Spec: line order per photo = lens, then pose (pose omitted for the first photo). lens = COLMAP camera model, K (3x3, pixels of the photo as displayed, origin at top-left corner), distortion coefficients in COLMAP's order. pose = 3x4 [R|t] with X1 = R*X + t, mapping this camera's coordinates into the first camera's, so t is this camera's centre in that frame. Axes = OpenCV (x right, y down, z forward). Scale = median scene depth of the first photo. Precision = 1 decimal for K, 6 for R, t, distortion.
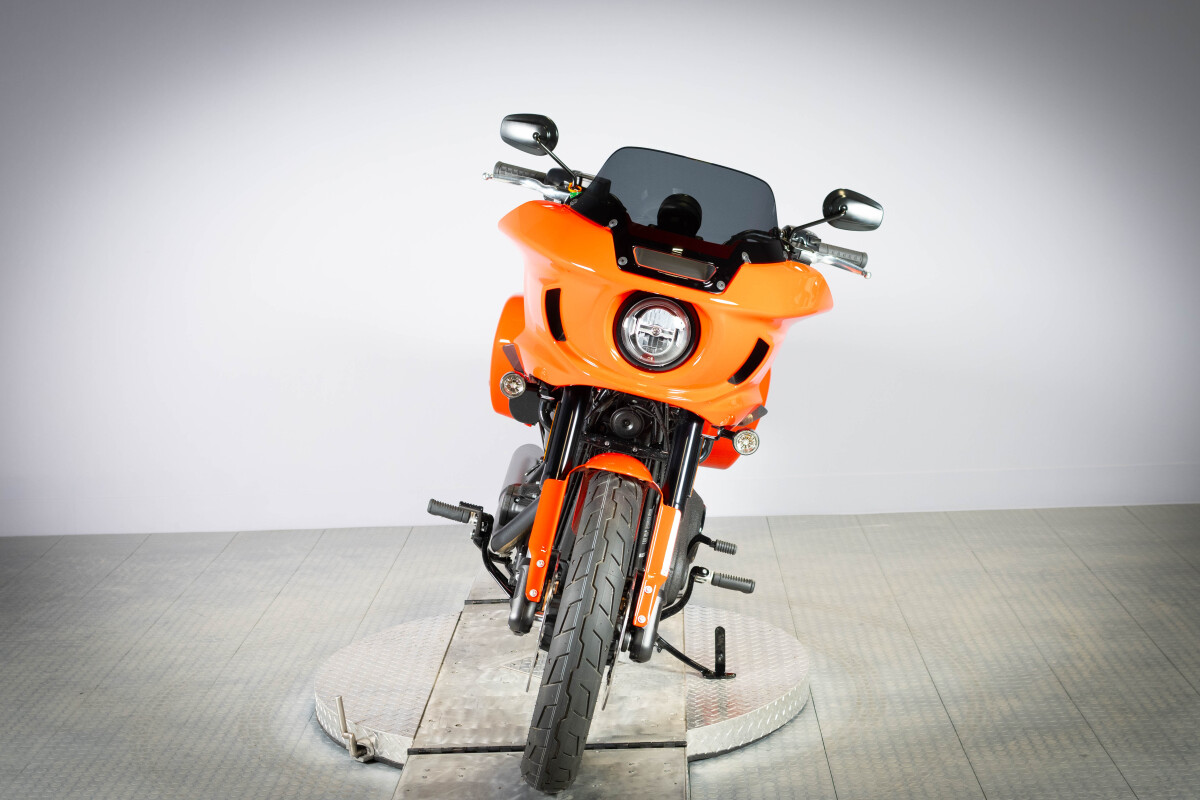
lens RADIAL K [[1747.6, 0, 625.3], [0, 1747.6, 356.8], [0, 0, 1]] dist [0.001555, -0.020284]
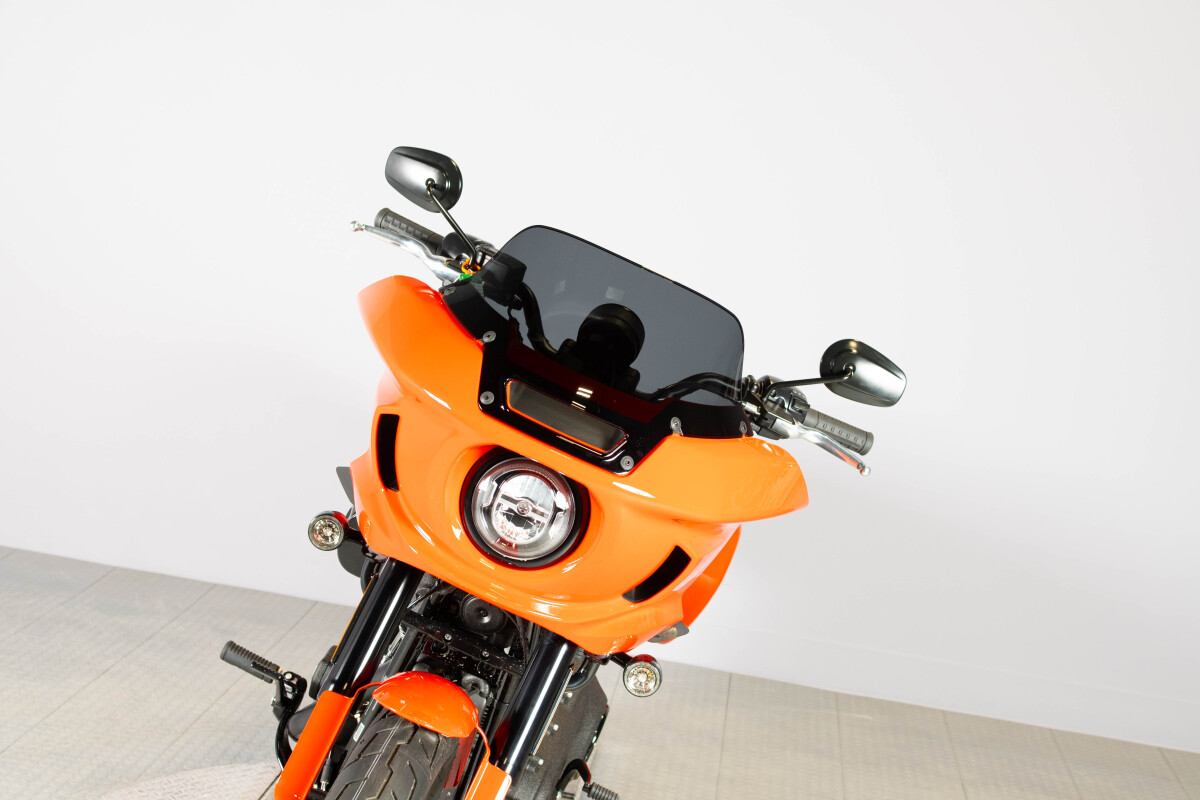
lens RADIAL K [[1787.2, 0, 600.0], [0, 1787.2, 400.0], [0, 0, 1]] dist [-0.001770, -0.000521]
pose [[0.980858, 0.190397, -0.040824, 0.060708], [-0.190381, 0.981701, 0.004310, -0.058384], [0.040898, 0.003544, 0.999157, 0.297570]]
